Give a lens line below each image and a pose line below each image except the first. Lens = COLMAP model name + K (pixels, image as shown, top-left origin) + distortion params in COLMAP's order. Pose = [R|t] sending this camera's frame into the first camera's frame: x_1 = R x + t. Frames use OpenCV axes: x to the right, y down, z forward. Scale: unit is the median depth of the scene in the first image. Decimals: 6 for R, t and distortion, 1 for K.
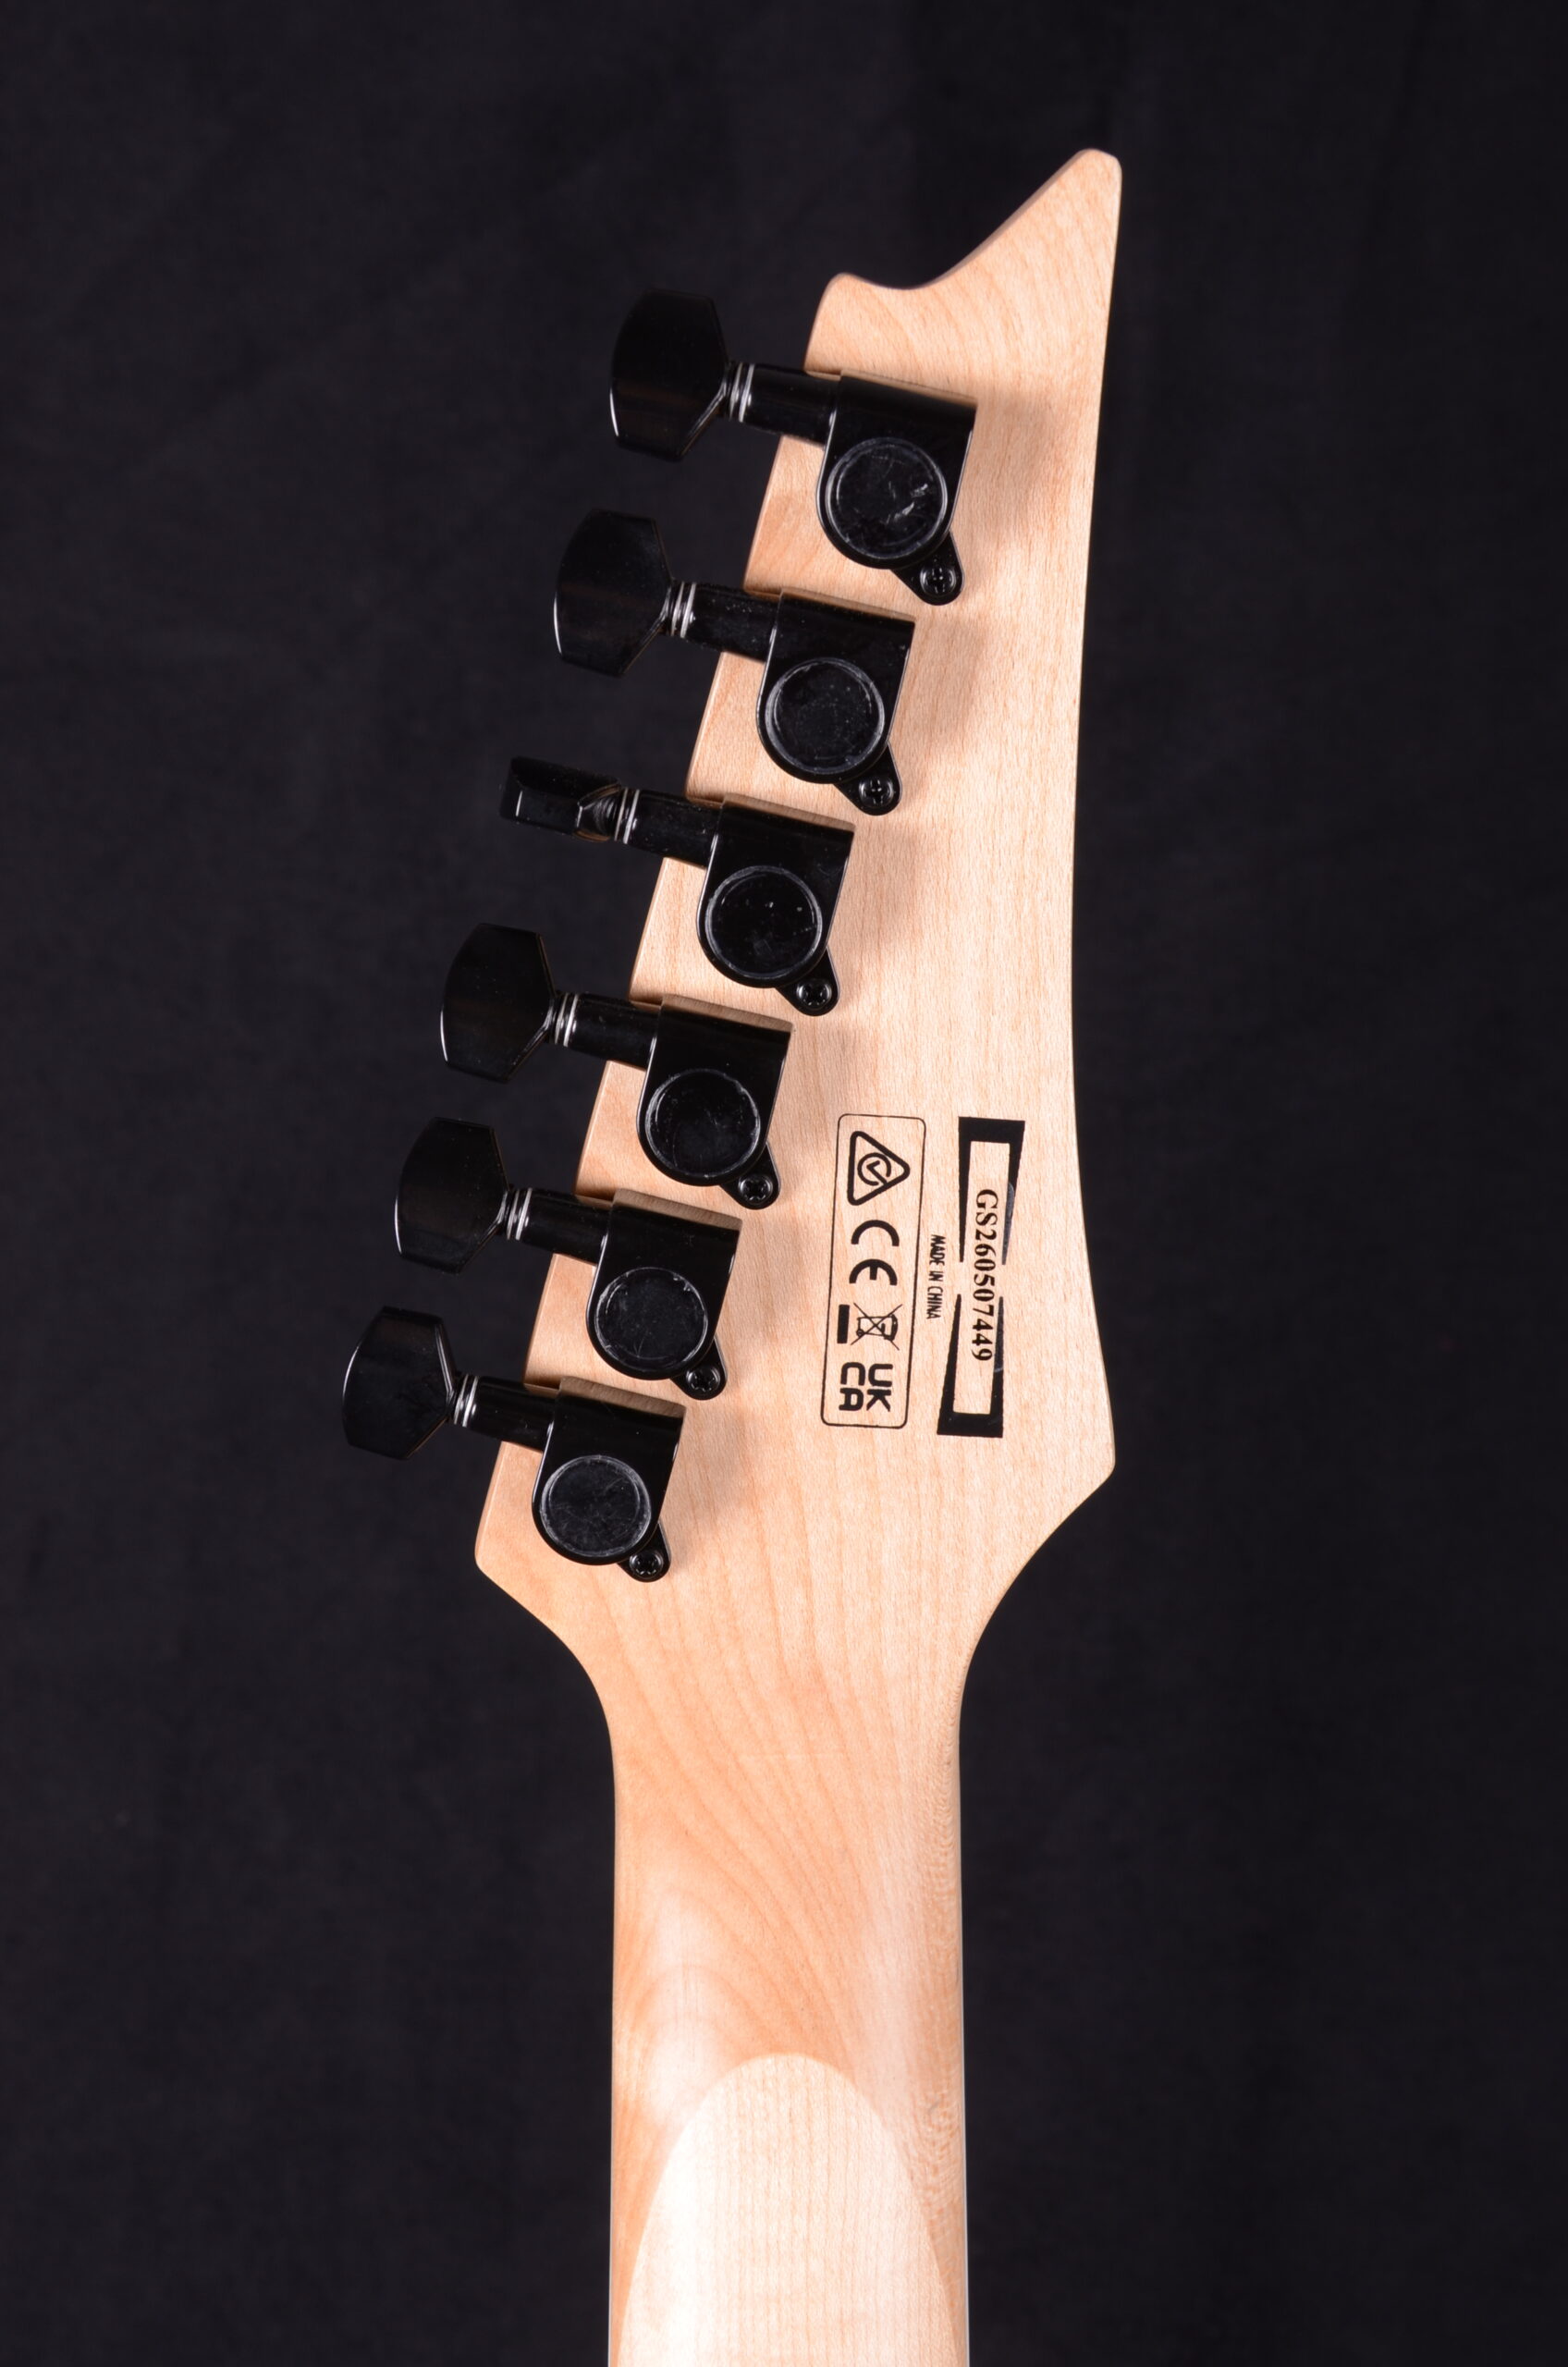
lens RADIAL K [[3664.0, 0, 786.8], [0, 3664.0, 1232.3], [0, 0, 1]] dist [-0.001930, 1.132933]
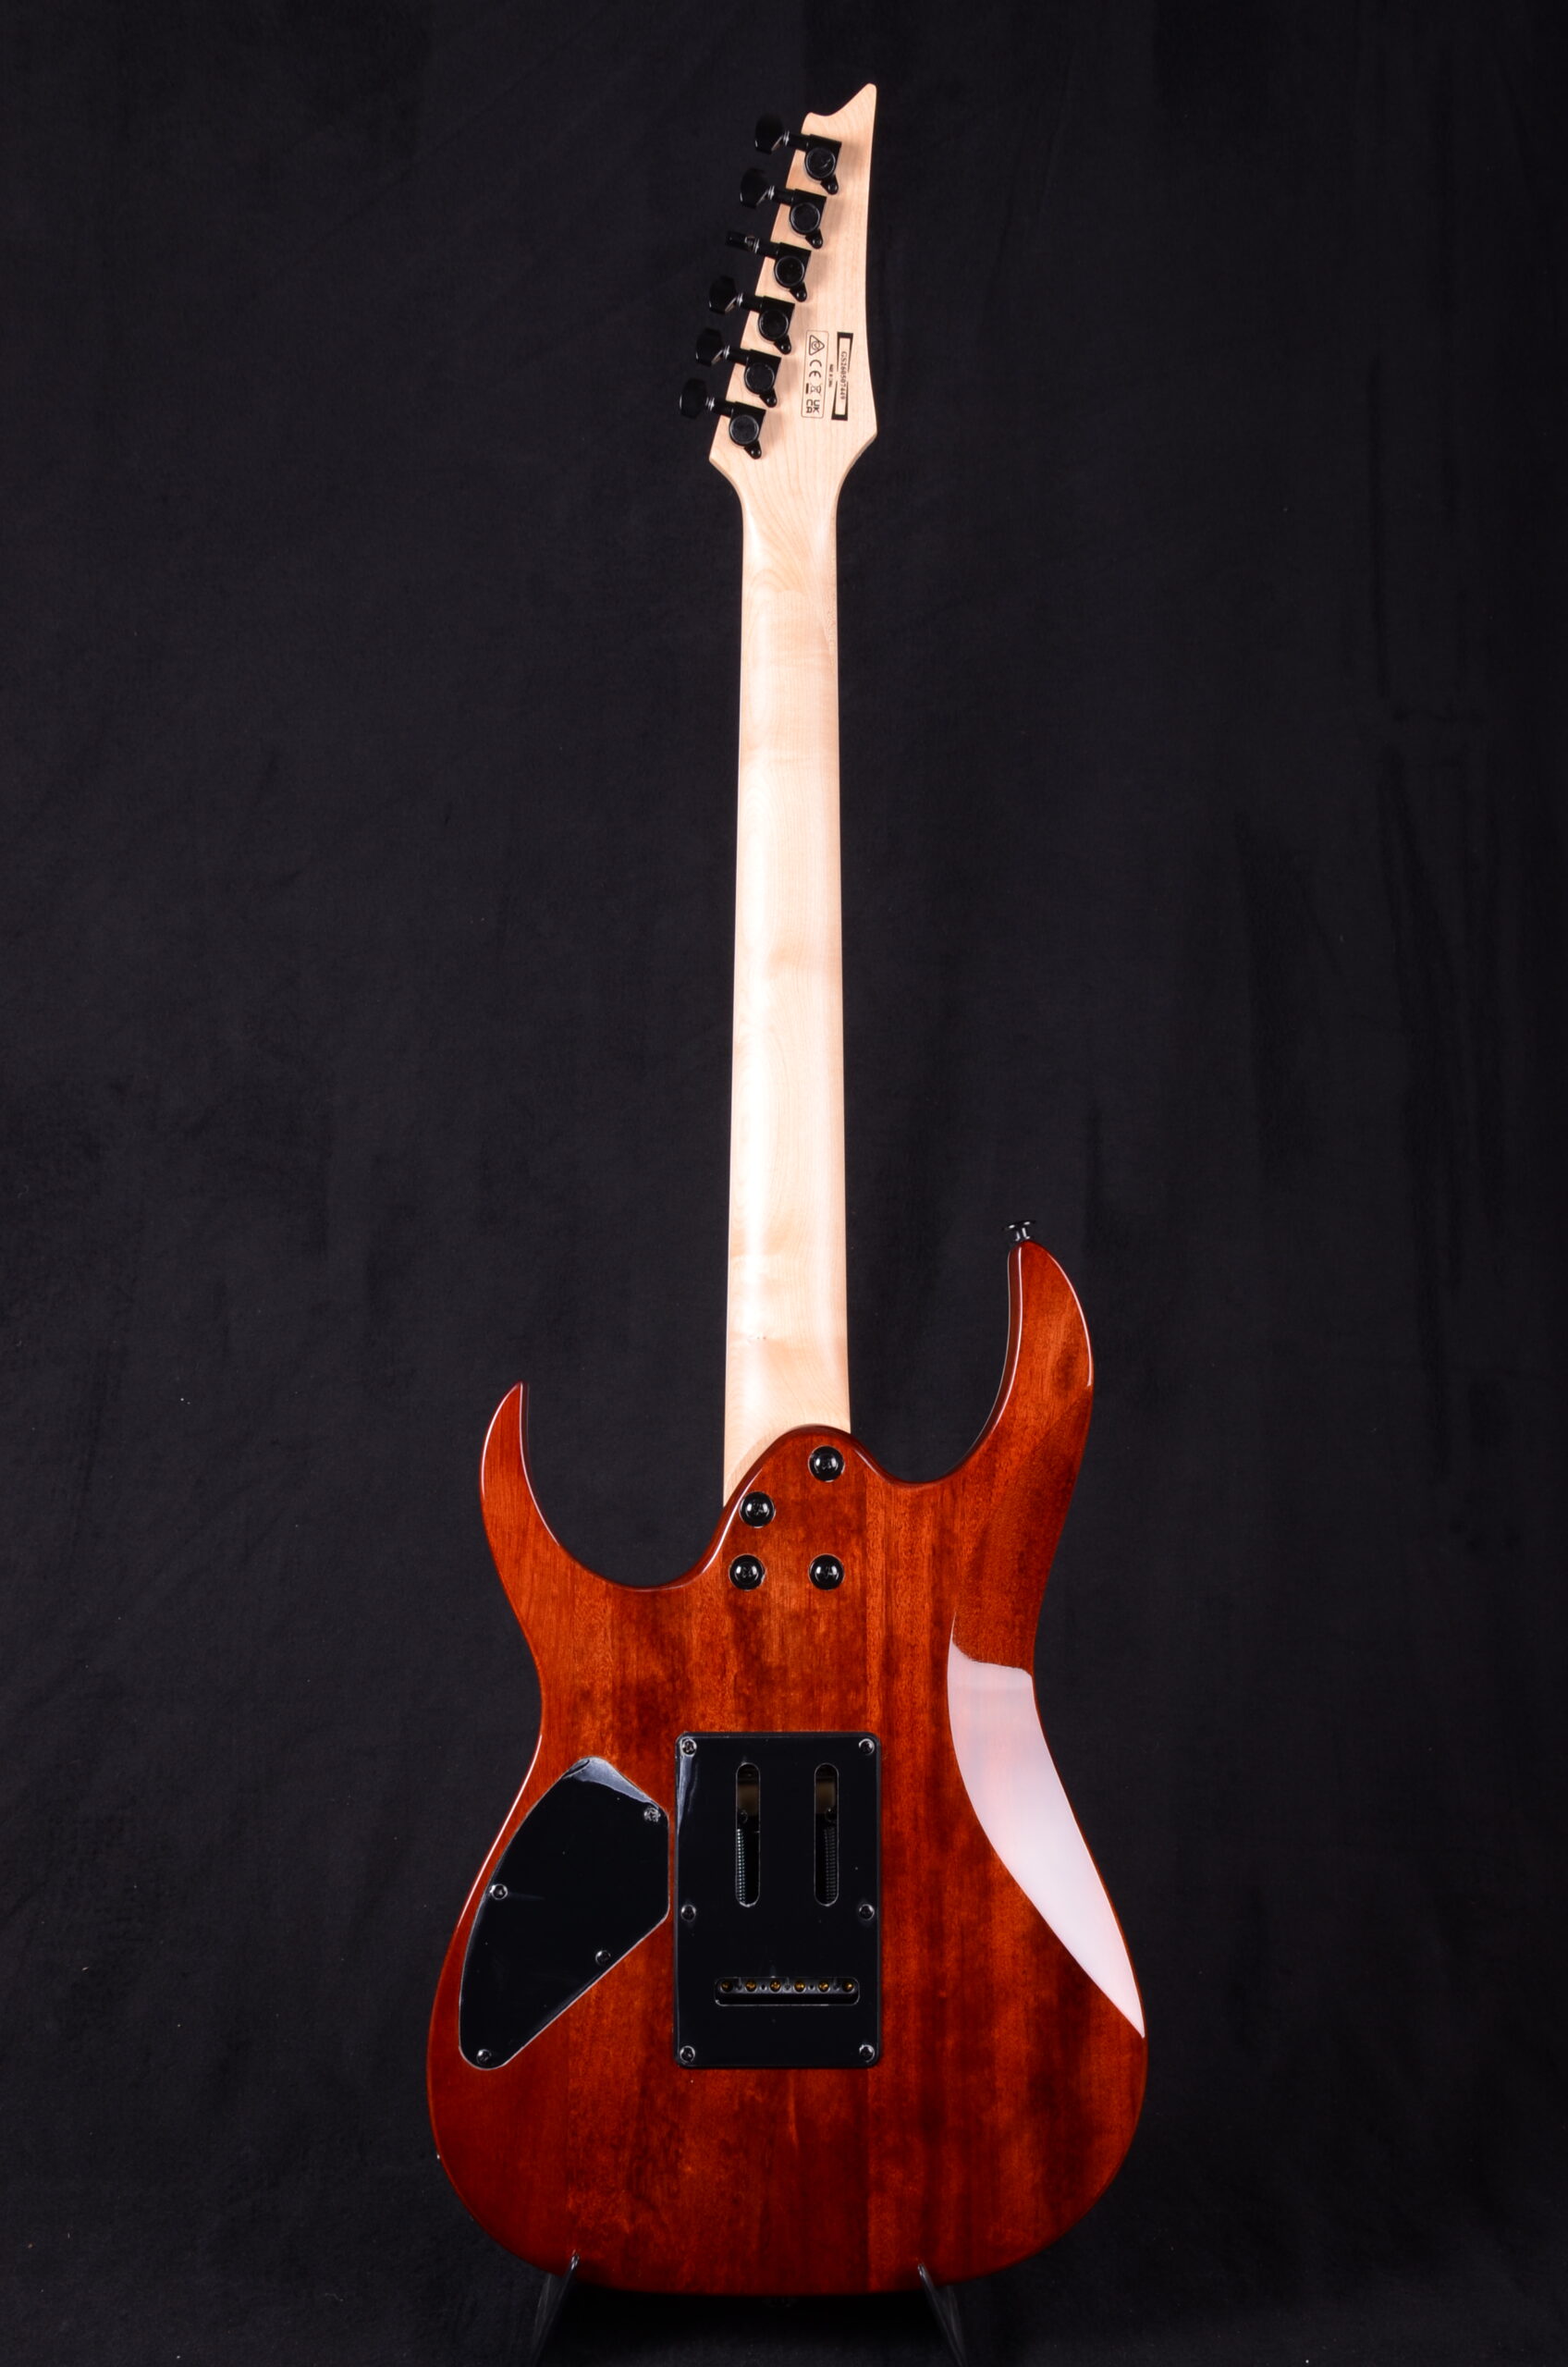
lens RADIAL K [[2964.5, 0, 785.0], [0, 2964.5, 1213.3], [0, 0, 1]] dist [0.035995, 0.030380]
pose [[0.999138, 0.007610, 0.040810, -0.133124], [-0.003017, 0.993766, -0.111446, 1.272405], [-0.041404, 0.111227, 0.992932, -2.084023]]
